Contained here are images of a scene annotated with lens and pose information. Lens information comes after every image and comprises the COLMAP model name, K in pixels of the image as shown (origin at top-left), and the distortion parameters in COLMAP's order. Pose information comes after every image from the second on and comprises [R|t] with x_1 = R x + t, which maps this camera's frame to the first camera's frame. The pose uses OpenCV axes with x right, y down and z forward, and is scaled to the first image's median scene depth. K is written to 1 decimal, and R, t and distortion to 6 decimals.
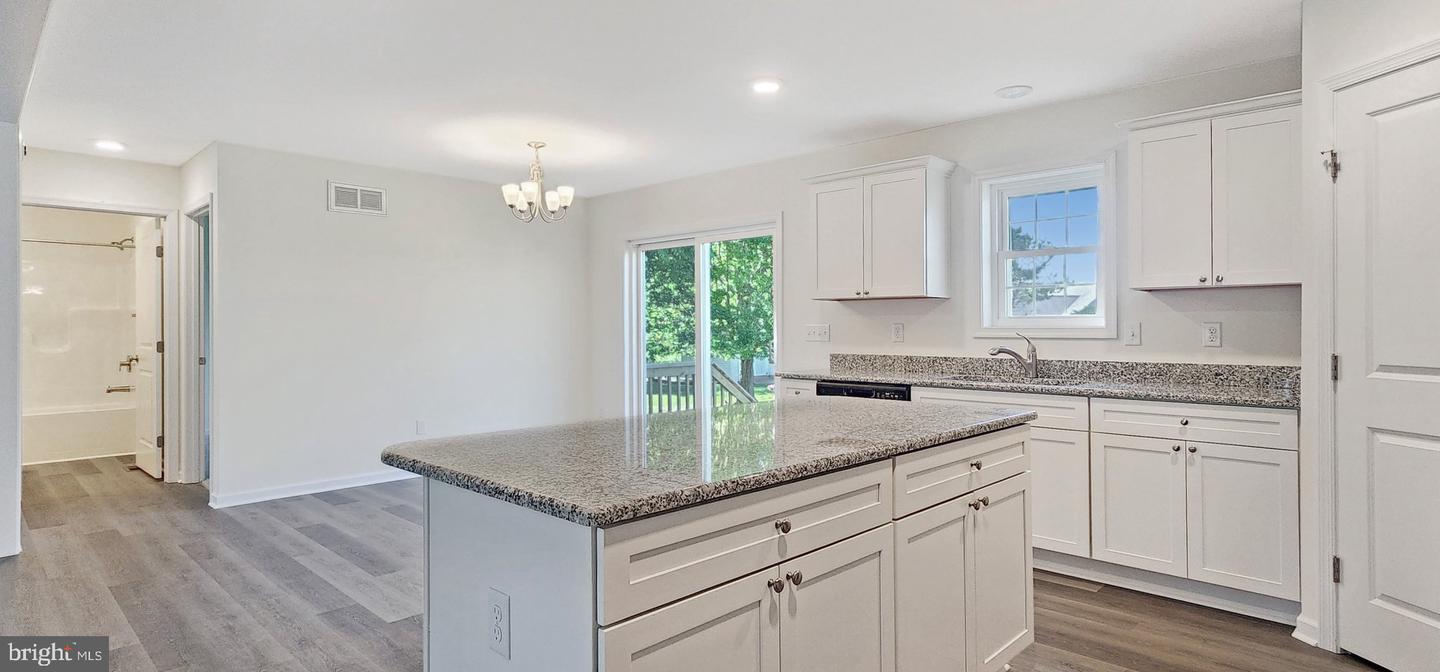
lens RADIAL K [[726.3, 0, 720.0], [0, 726.3, 336.0], [0, 0, 1]] dist [-0.001907, -0.000280]
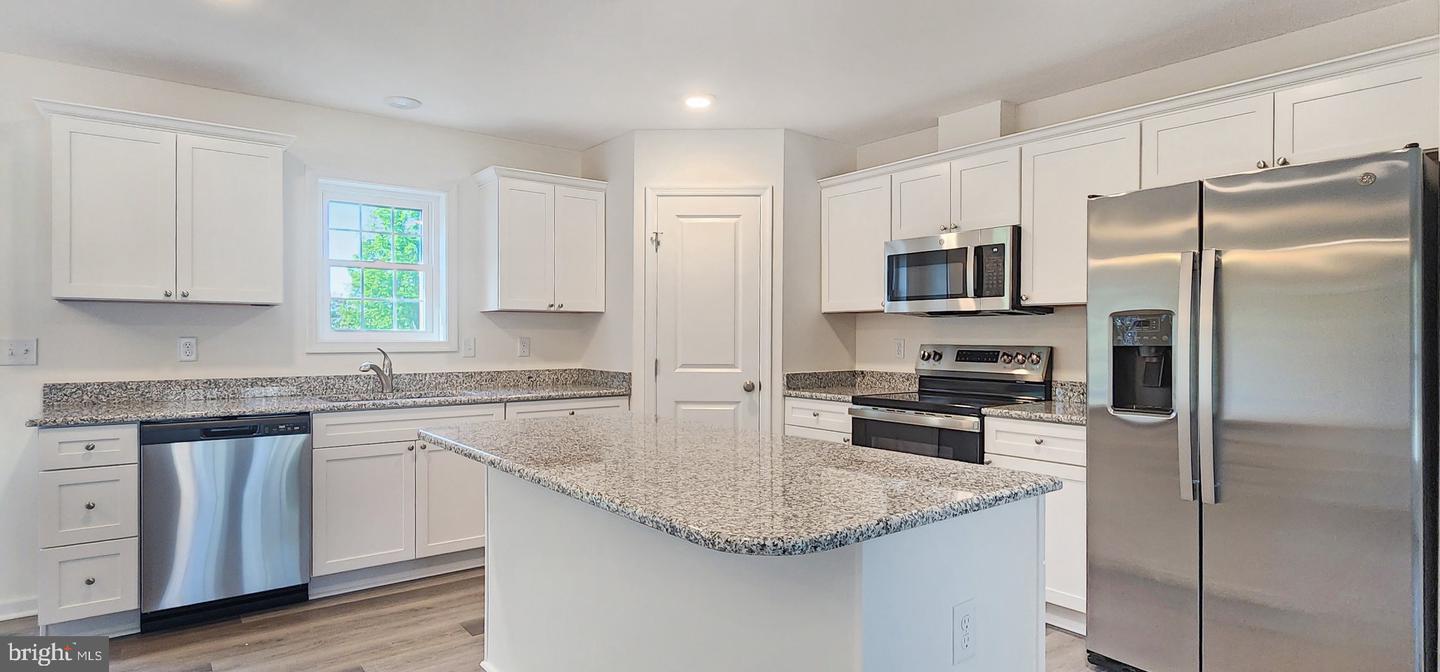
lens RADIAL K [[712.5, 0, 720.0], [0, 712.5, 336.0], [0, 0, 1]] dist [-0.024360, 0.000370]
pose [[0.135988, 0.008570, 0.990673, -0.482309], [0.012350, 0.999870, -0.010345, -0.004322], [-0.990633, 0.013642, 0.135865, 0.442568]]
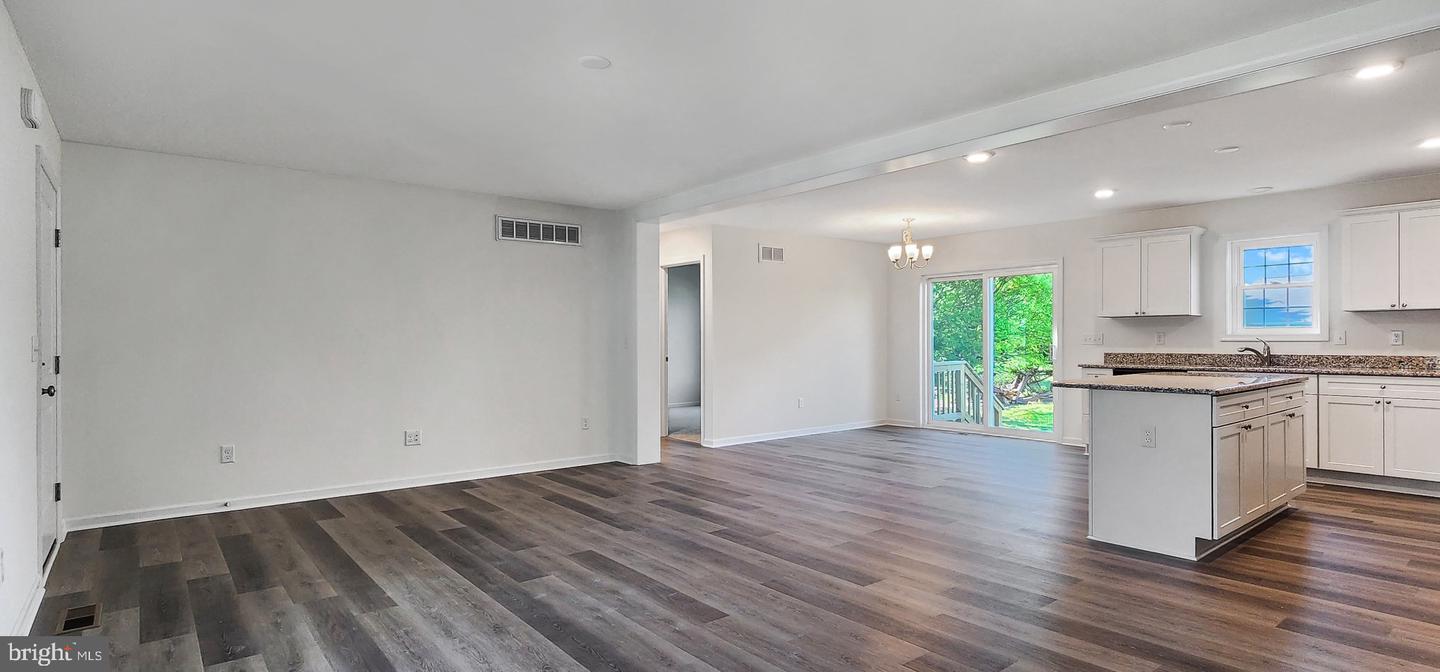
lens RADIAL K [[707.2, 0, 725.5], [0, 707.2, 354.6], [0, 0, 1]] dist [0.000919, 0.000712]
pose [[0.992414, -0.002580, -0.122912, -0.586086], [0.004198, 0.999908, 0.012906, 0.007978], [0.122868, -0.013324, 0.992334, -0.721748]]
